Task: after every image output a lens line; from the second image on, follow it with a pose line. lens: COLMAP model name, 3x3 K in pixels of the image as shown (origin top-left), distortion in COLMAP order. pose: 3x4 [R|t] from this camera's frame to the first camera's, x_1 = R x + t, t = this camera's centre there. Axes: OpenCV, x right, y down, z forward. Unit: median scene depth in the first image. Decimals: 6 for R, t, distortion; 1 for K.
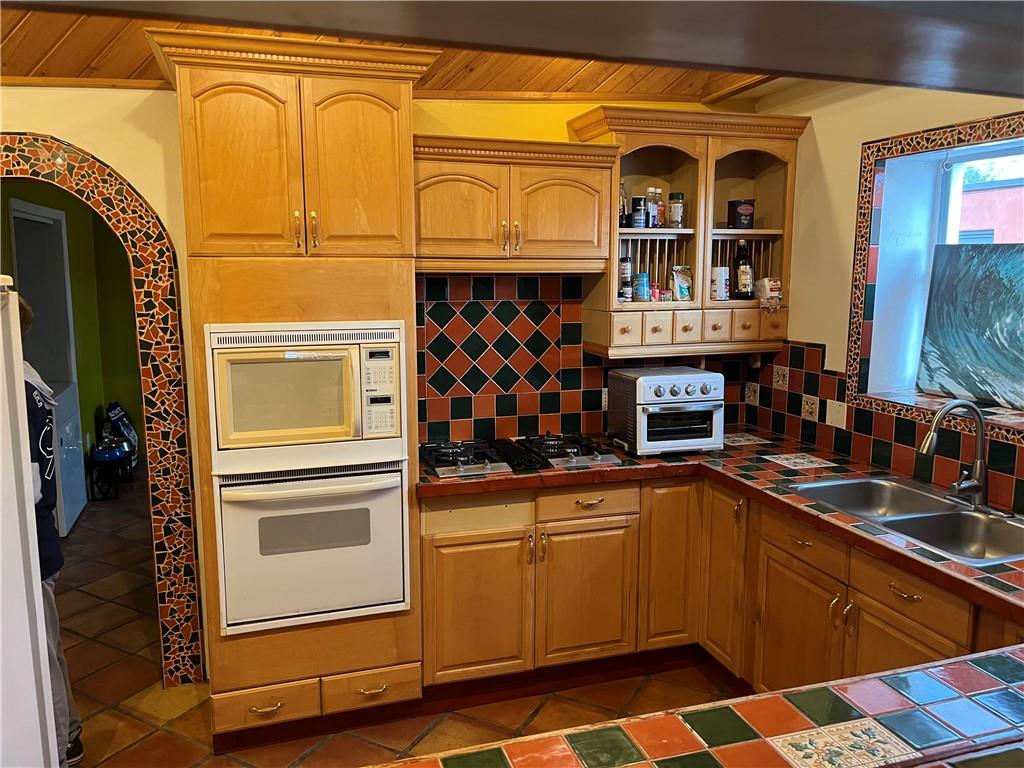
lens RADIAL K [[763.5, 0, 490.9], [0, 763.5, 383.9], [0, 0, 1]] dist [0.074028, -0.093430]
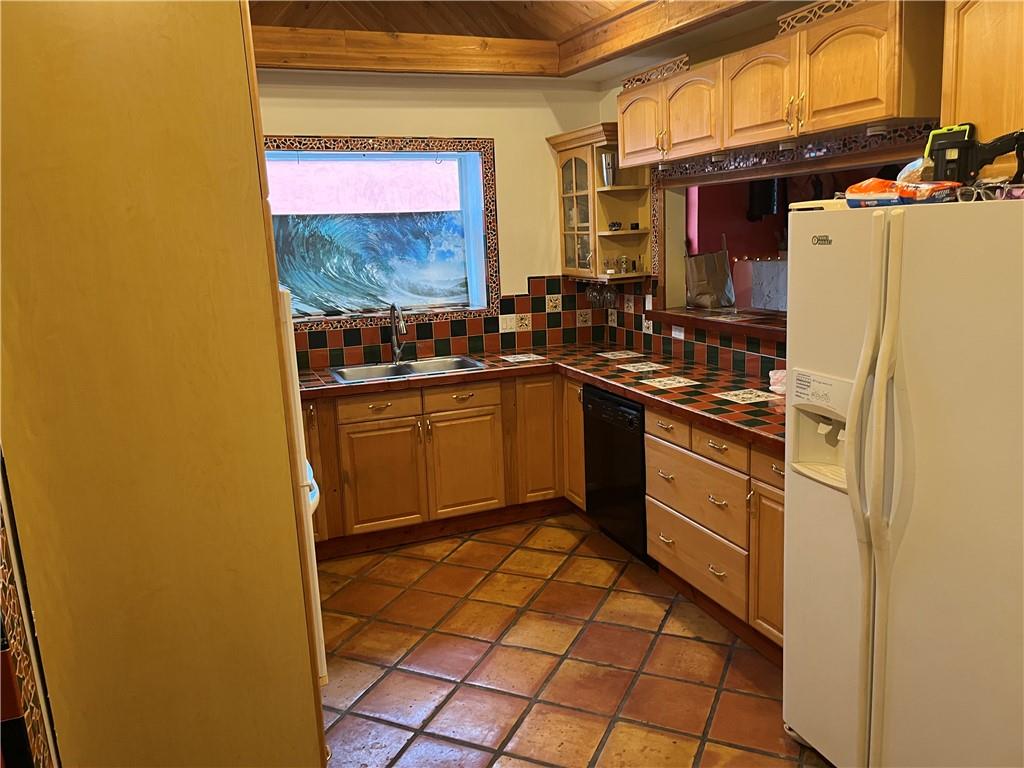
lens RADIAL K [[788.0, 0, 512.0], [0, 788.0, 384.0], [0, 0, 1]] dist [0.080503, -0.102969]
pose [[-0.087010, -0.182617, 0.979326, -0.994102], [0.186125, 0.962765, 0.196066, -0.084495], [-0.978666, 0.199337, -0.049780, 0.715279]]
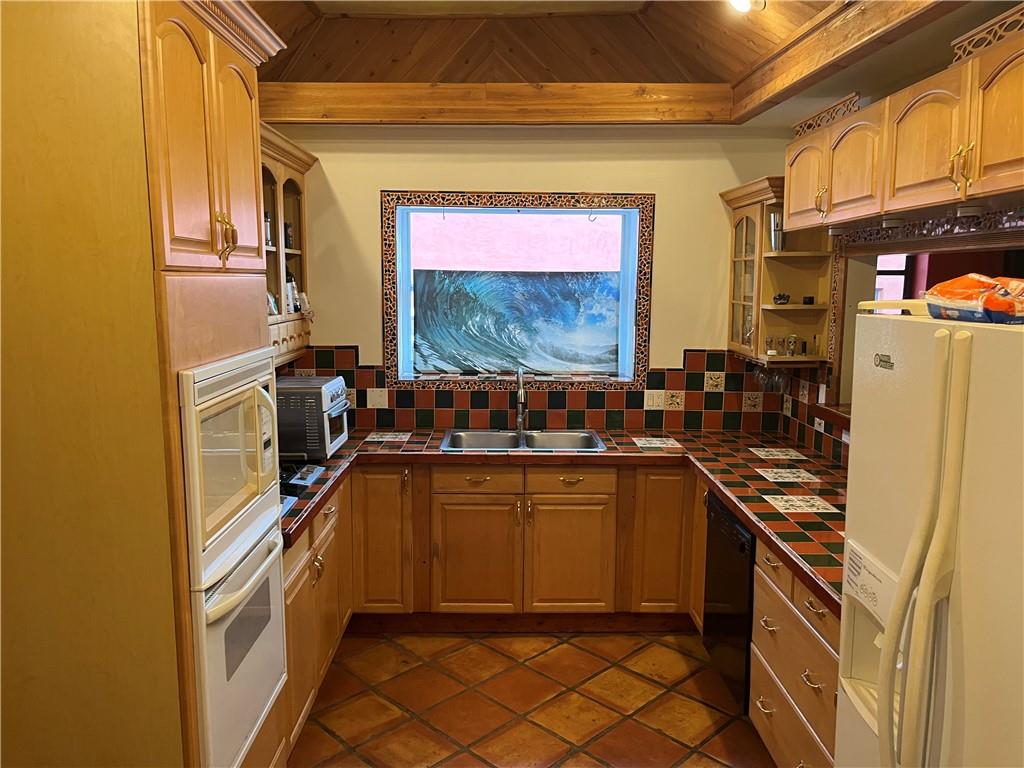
lens RADIAL K [[782.3, 0, 504.7], [0, 782.3, 392.9], [0, 0, 1]] dist [0.076769, -0.100483]
pose [[0.282343, -0.130608, 0.950381, -0.806586], [0.133780, 0.986369, 0.095810, -0.073487], [-0.949940, 0.100091, 0.295967, 0.452675]]
